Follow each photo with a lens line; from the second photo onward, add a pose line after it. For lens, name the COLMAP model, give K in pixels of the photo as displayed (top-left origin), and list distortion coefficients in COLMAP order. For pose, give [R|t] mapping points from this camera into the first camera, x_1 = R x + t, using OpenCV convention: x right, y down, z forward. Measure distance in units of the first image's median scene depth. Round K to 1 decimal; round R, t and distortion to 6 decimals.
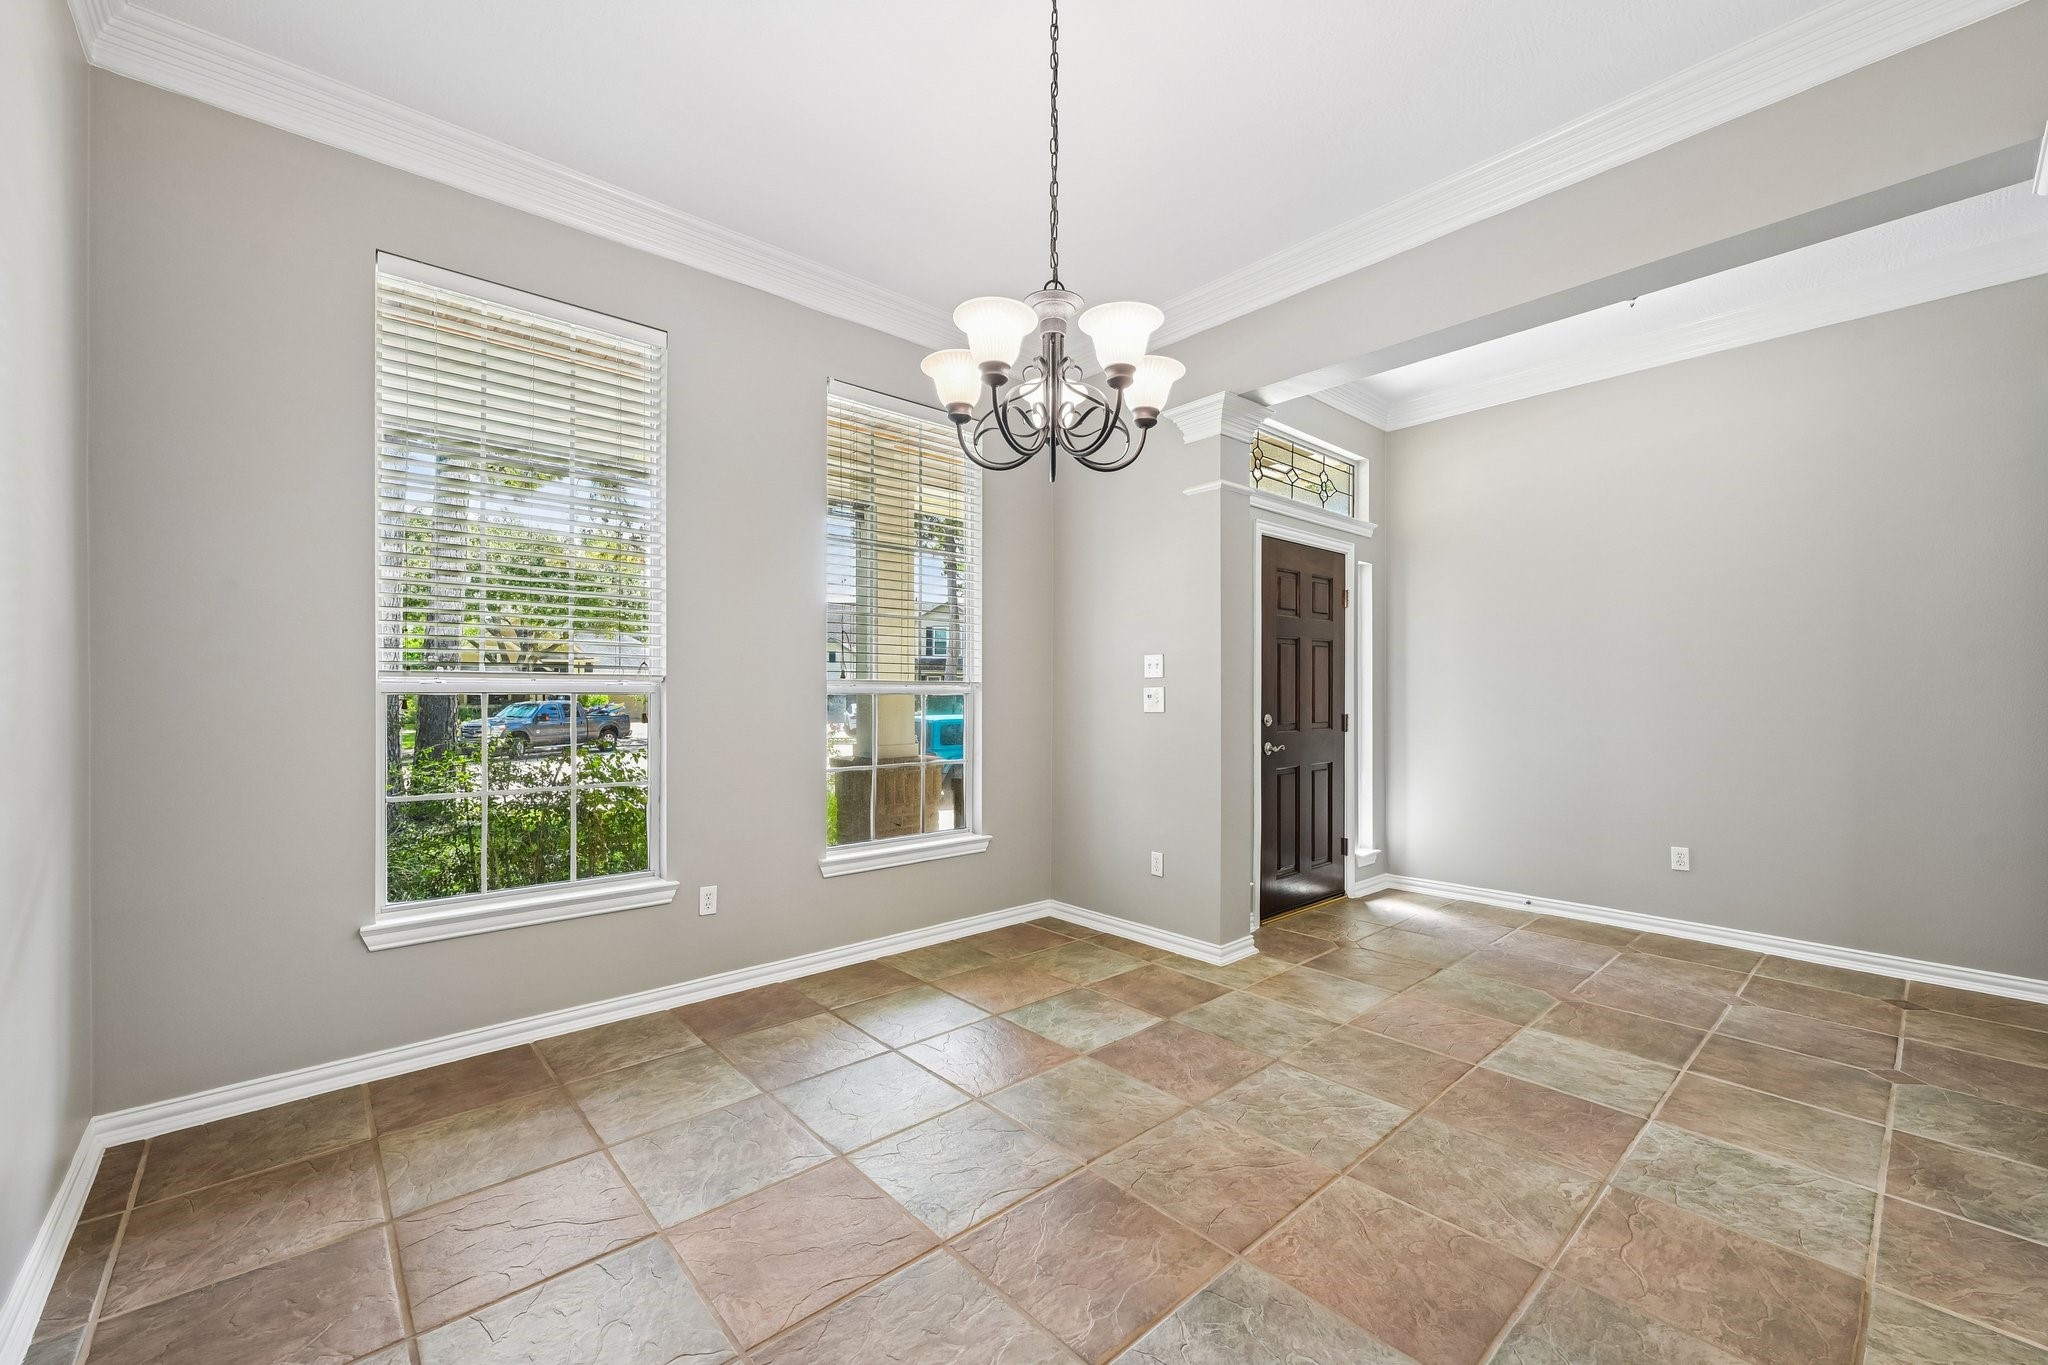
lens RADIAL K [[817.1, 0, 1023.3], [0, 817.1, 684.4], [0, 0, 1]] dist [-0.000529, -0.000863]
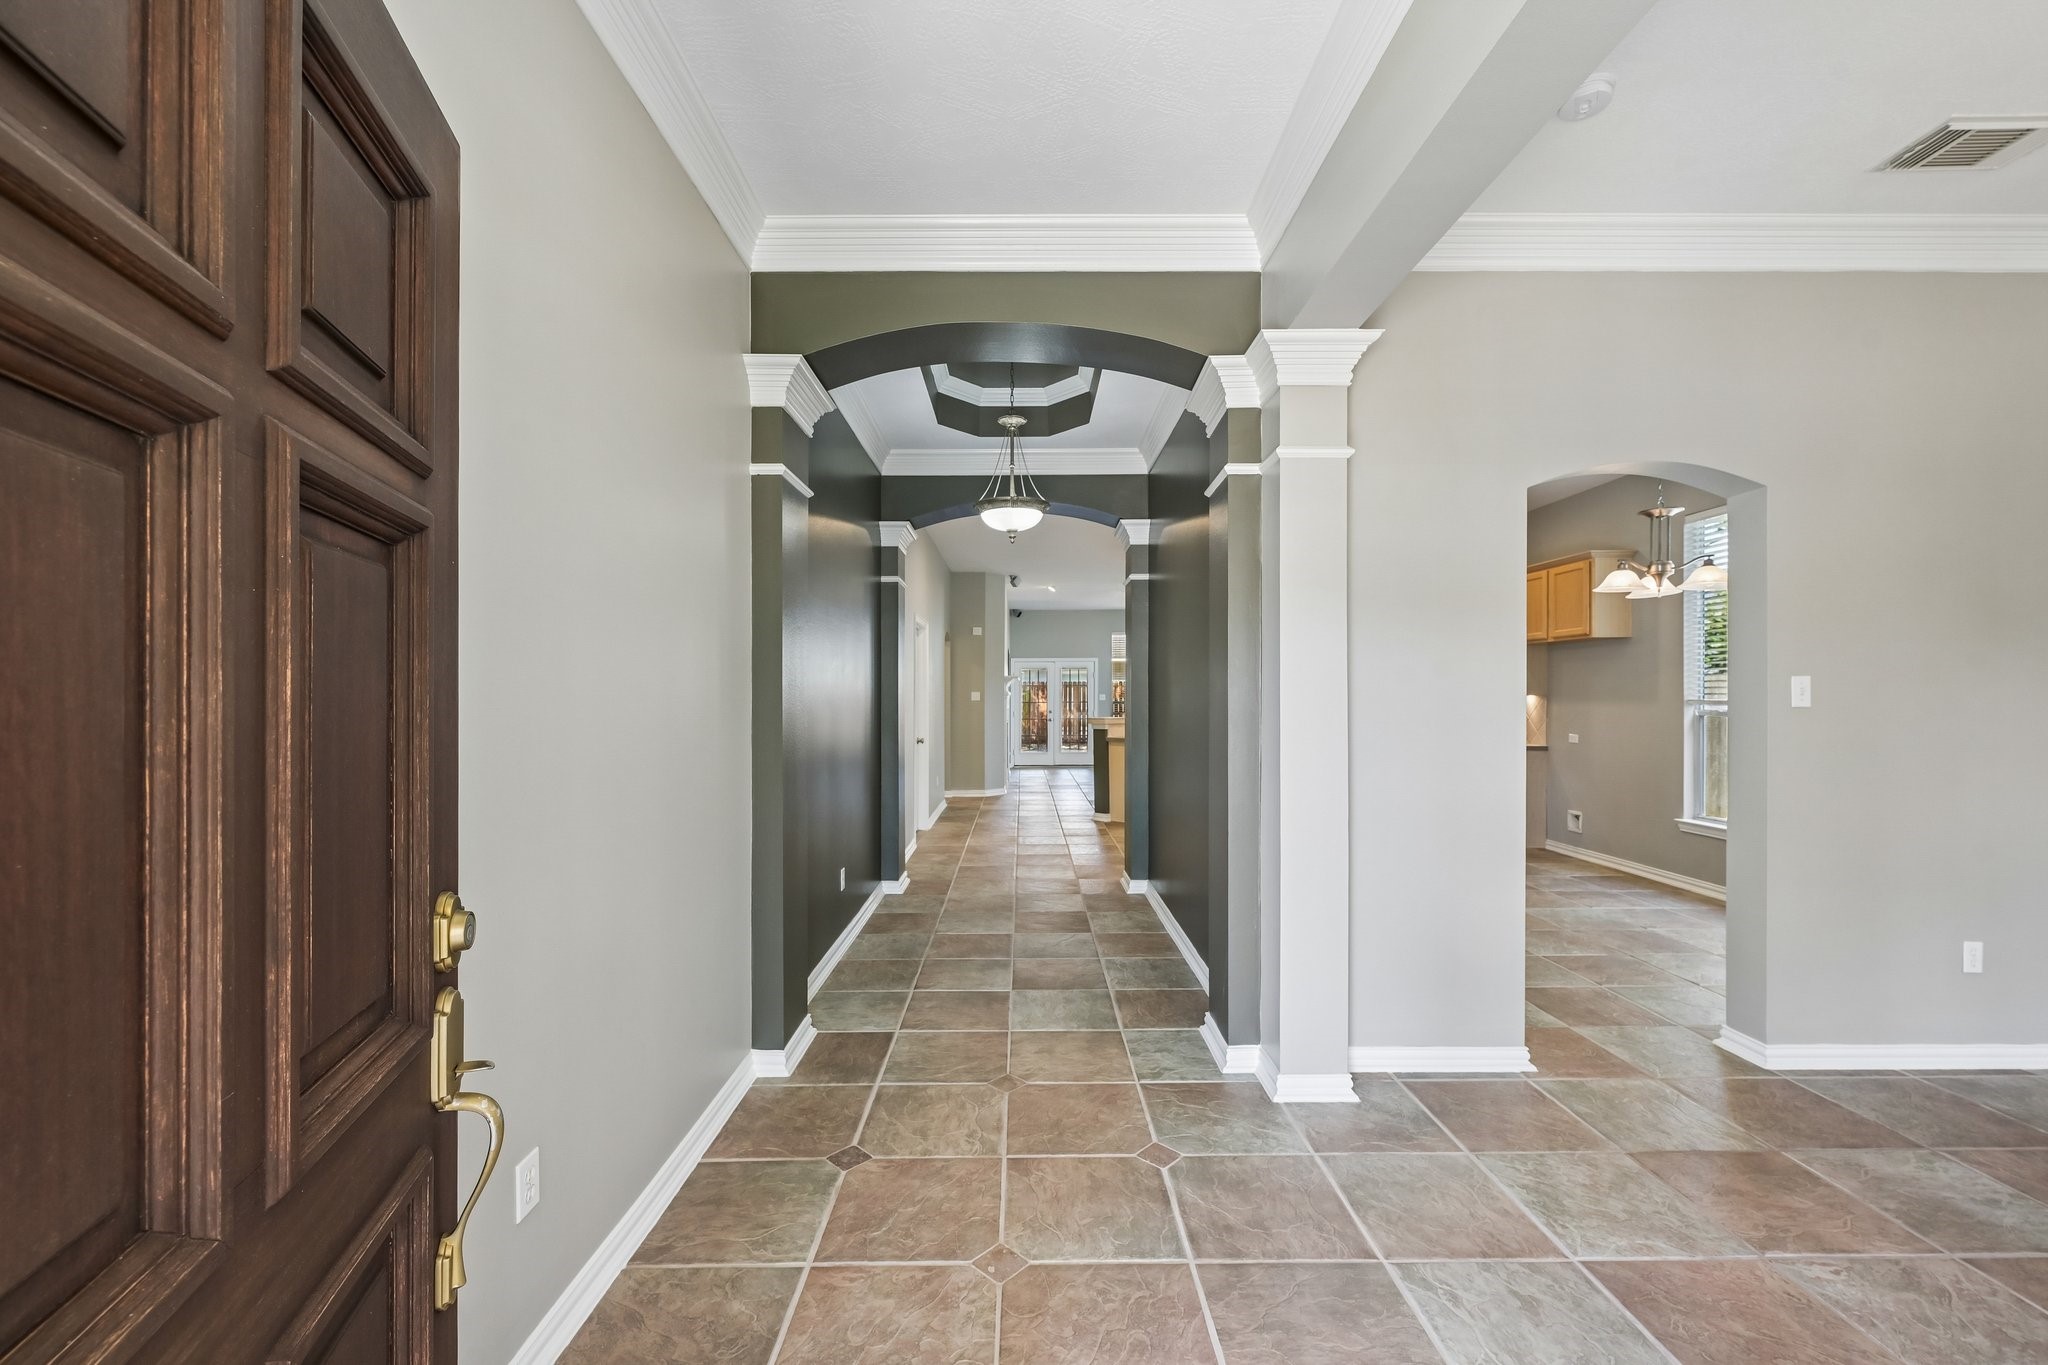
lens RADIAL K [[817.1, 0, 1016.2], [0, 817.1, 688.1], [0, 0, 1]] dist [-0.000529, -0.000863]
pose [[-0.744665, 0.010961, 0.667348, 0.547365], [0.001449, 0.999889, -0.014805, -0.035714], [-0.667436, -0.010058, -0.744599, 1.748224]]
